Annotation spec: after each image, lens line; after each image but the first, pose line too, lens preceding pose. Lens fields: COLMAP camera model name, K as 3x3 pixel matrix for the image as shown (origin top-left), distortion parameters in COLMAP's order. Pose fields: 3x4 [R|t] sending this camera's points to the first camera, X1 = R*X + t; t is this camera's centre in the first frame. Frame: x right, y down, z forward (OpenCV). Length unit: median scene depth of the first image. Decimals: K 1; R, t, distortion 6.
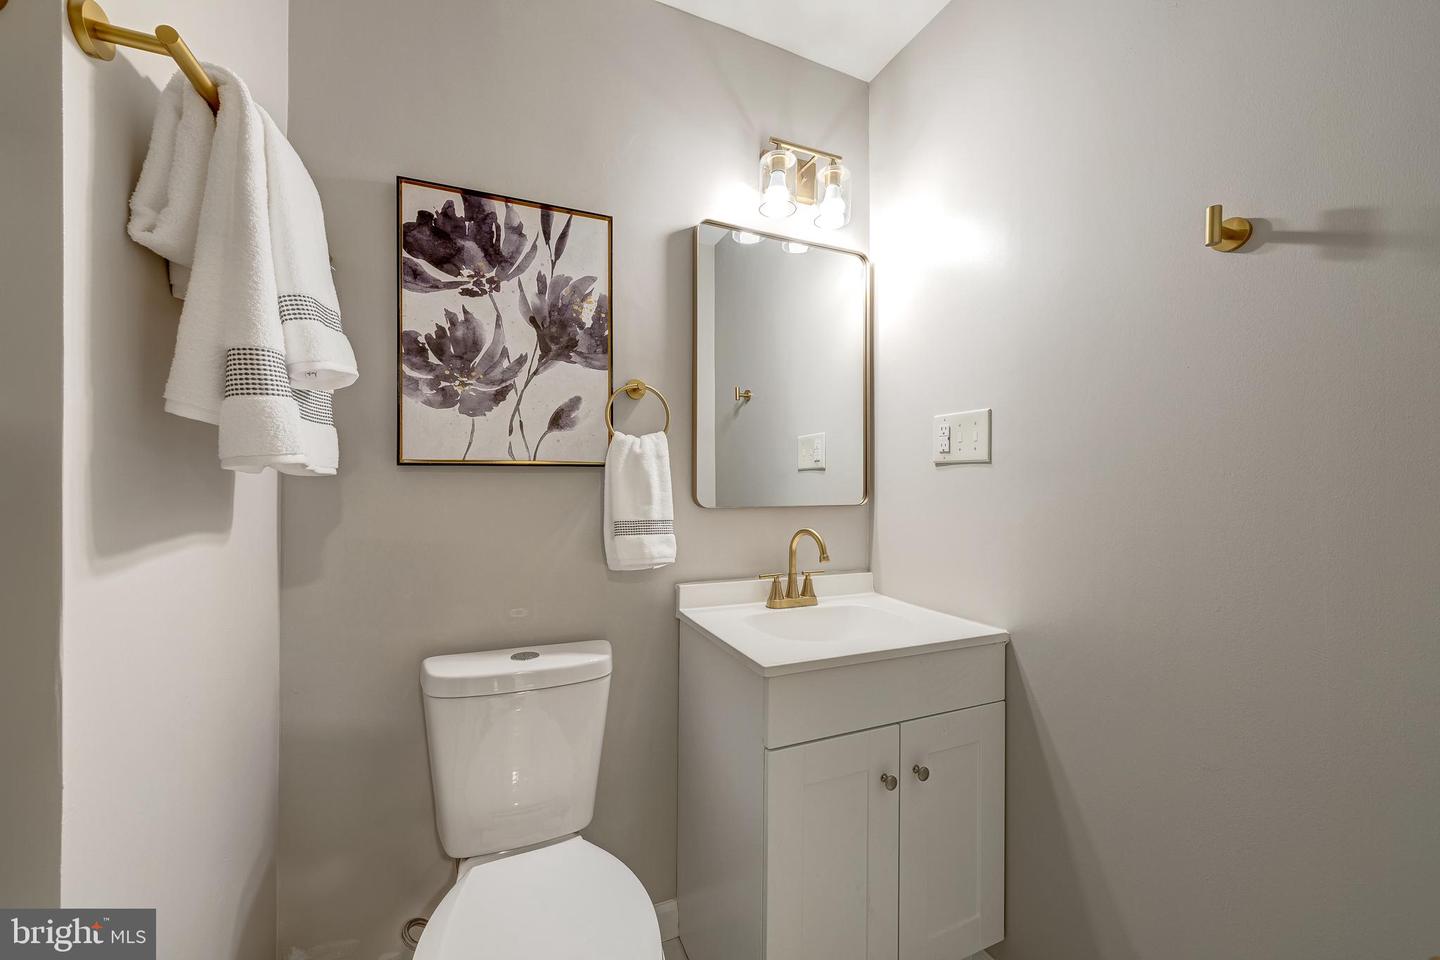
lens RADIAL K [[574.8, 0, 722.5], [0, 574.8, 482.6], [0, 0, 1]] dist [-0.000453, -0.000004]
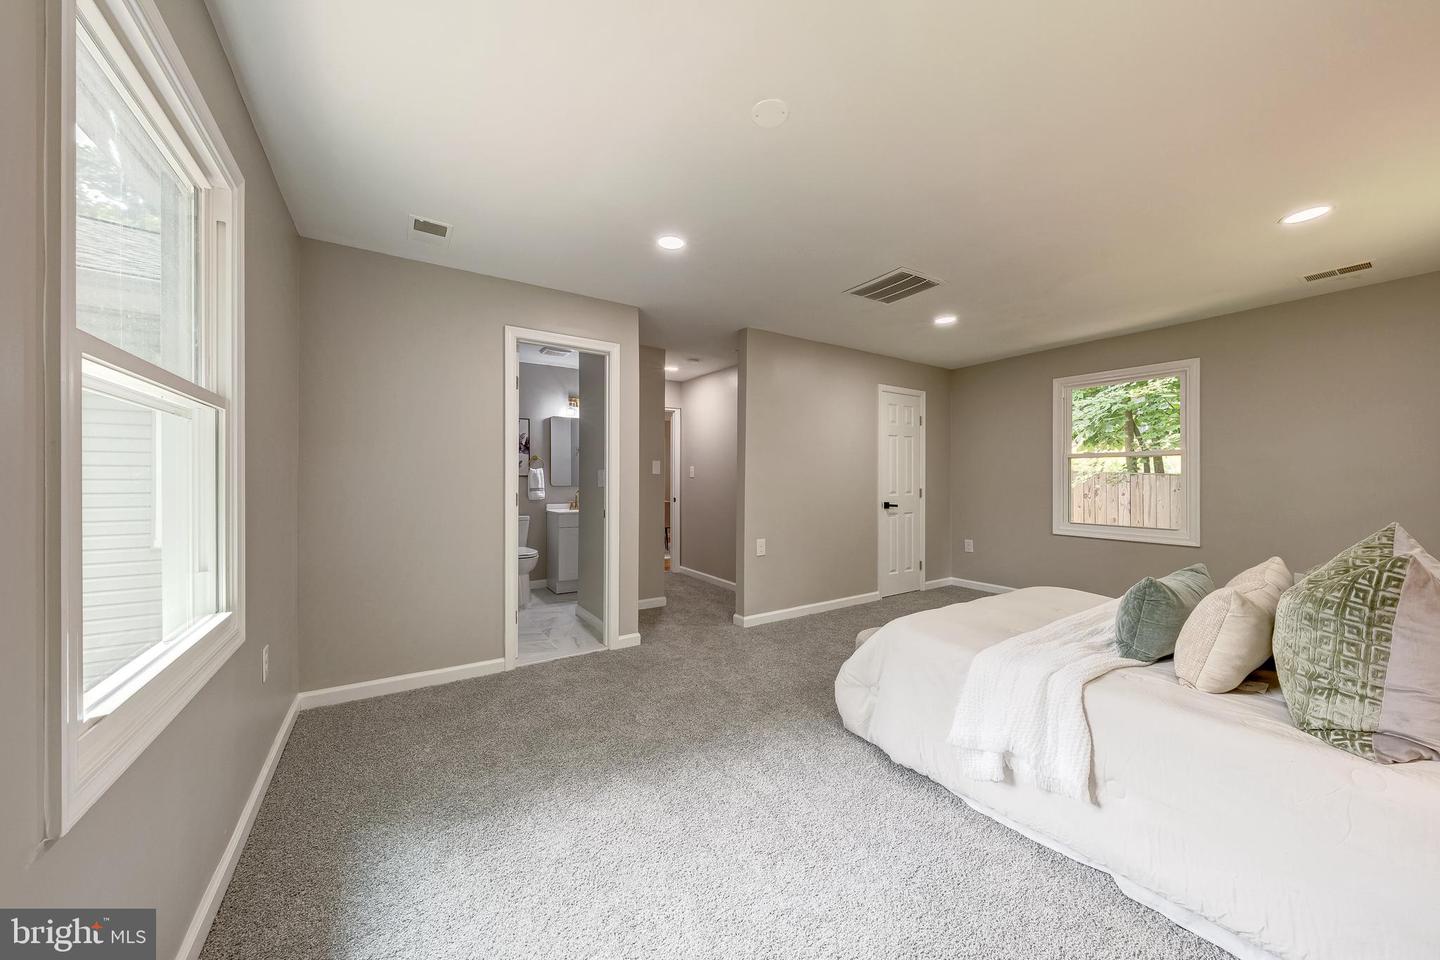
lens RADIAL K [[488.9, 0, 716.2], [0, 488.9, 480.1], [0, 0, 1]] dist [0.000498, -0.000022]
pose [[0.987280, -0.007482, 0.158812, 0.618894], [0.006512, 0.999957, 0.006627, -0.012945], [-0.158855, -0.005509, 0.987287, -2.899835]]
